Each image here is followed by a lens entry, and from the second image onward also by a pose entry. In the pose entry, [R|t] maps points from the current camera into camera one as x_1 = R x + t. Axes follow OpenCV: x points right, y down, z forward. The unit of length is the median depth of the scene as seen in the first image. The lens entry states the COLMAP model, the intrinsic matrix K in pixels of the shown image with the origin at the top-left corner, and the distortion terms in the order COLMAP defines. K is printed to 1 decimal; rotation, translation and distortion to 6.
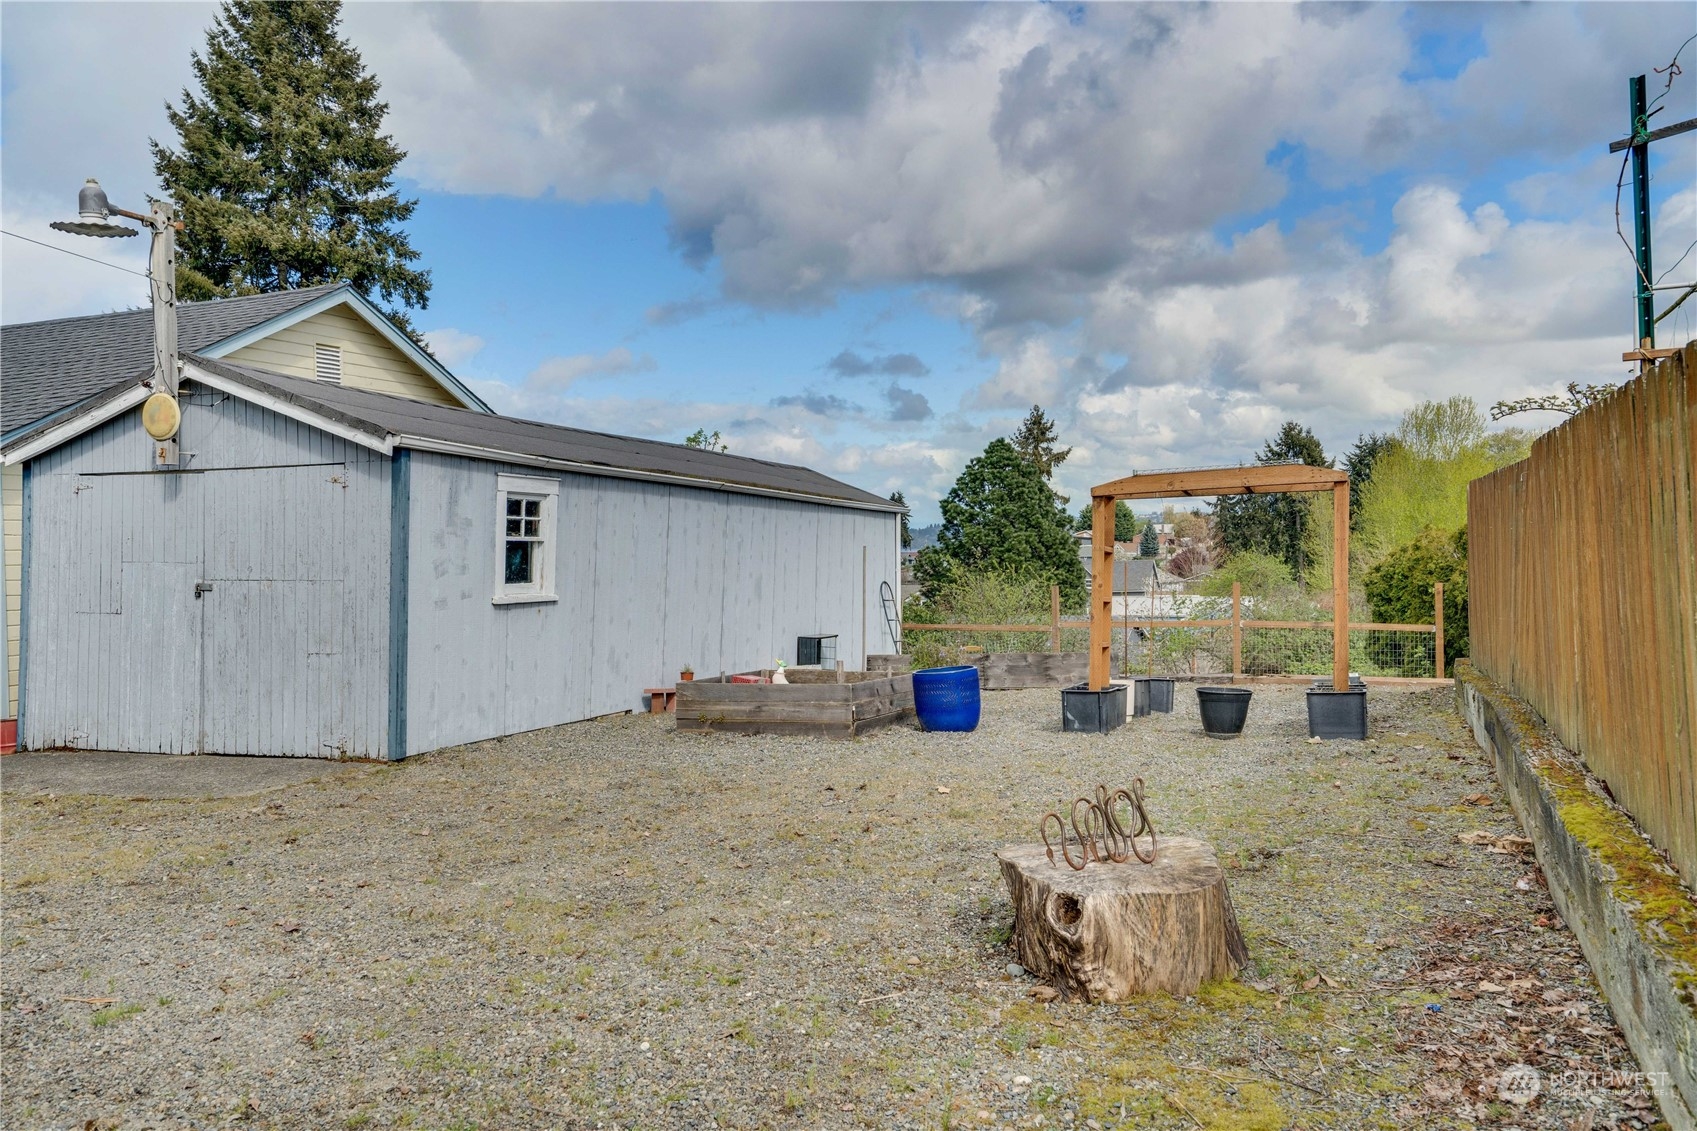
lens RADIAL K [[1320.2, 0, 847.8], [0, 1320.2, 564.1], [0, 0, 1]] dist [0.009769, 0.002931]
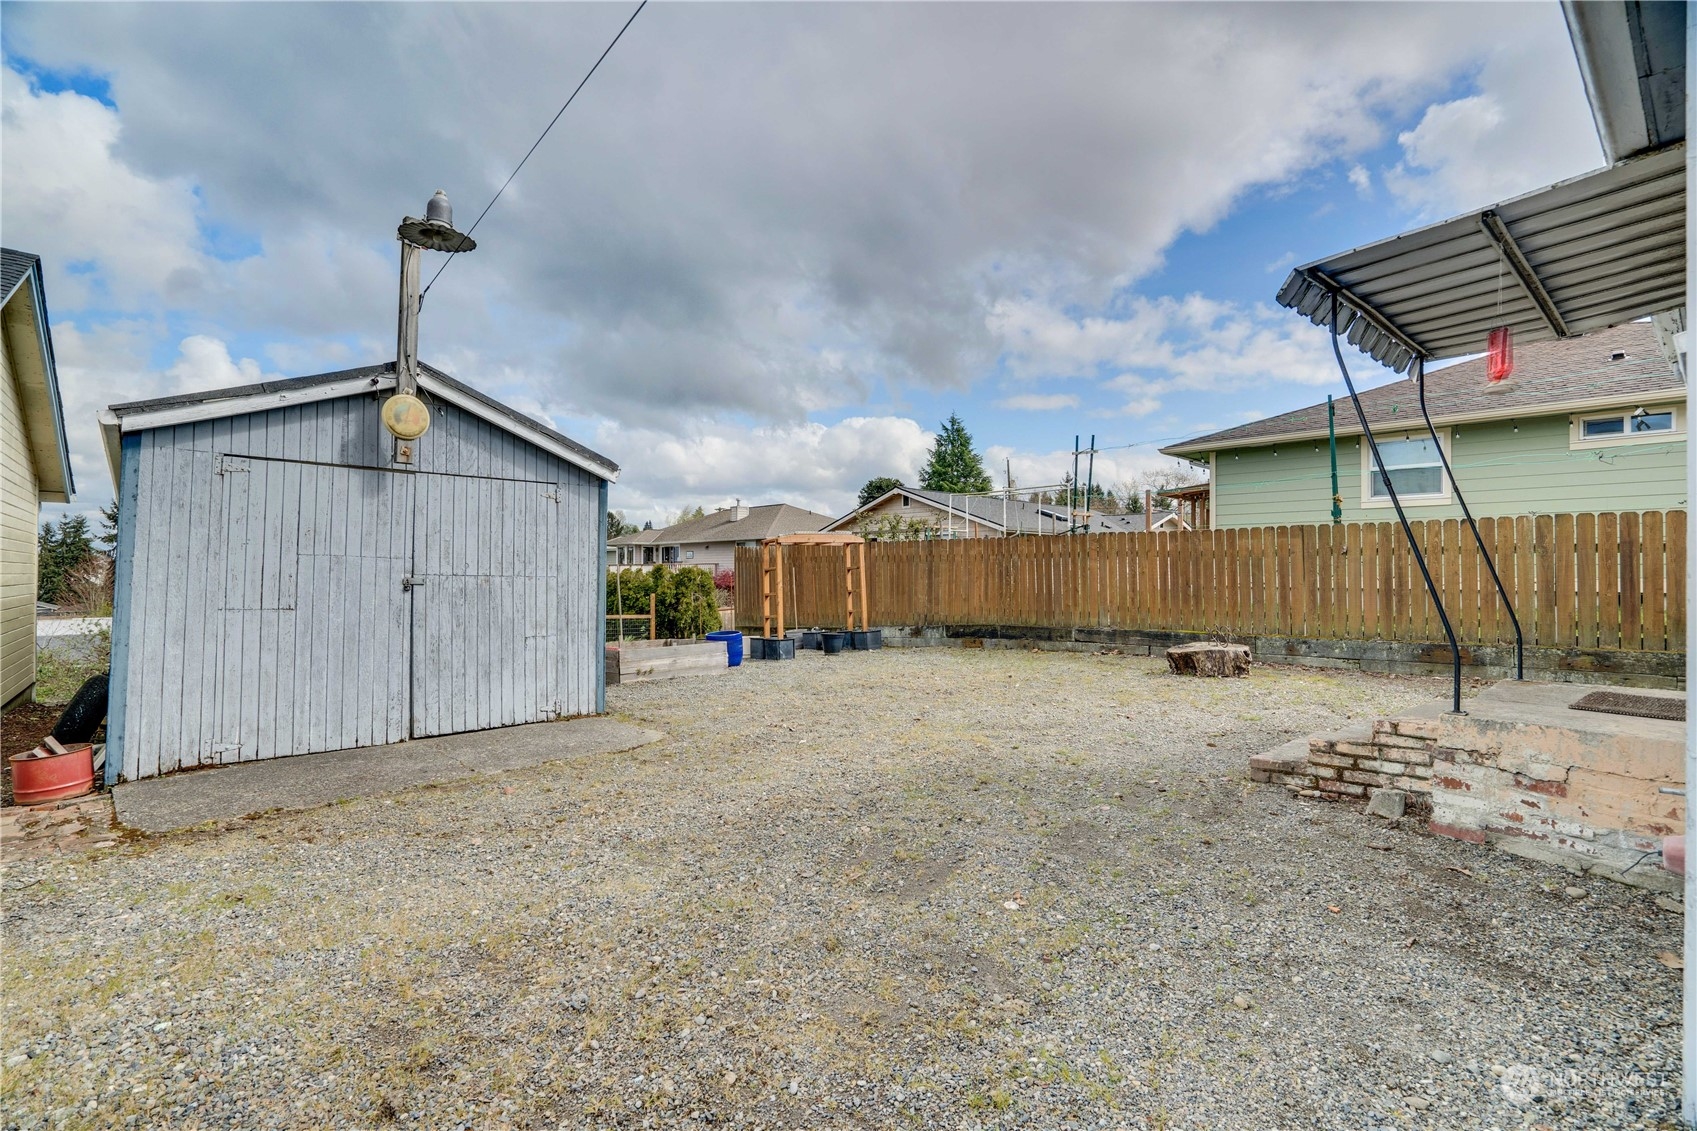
lens RADIAL K [[789.9, 0, 851.3], [0, 789.9, 567.4], [0, 0, 1]] dist [-0.006649, -0.000330]
pose [[0.438119, 0.027943, 0.898483, -0.911989], [0.000443, 0.999510, -0.031301, 0.026315], [-0.898917, 0.014112, 0.437891, 0.410066]]
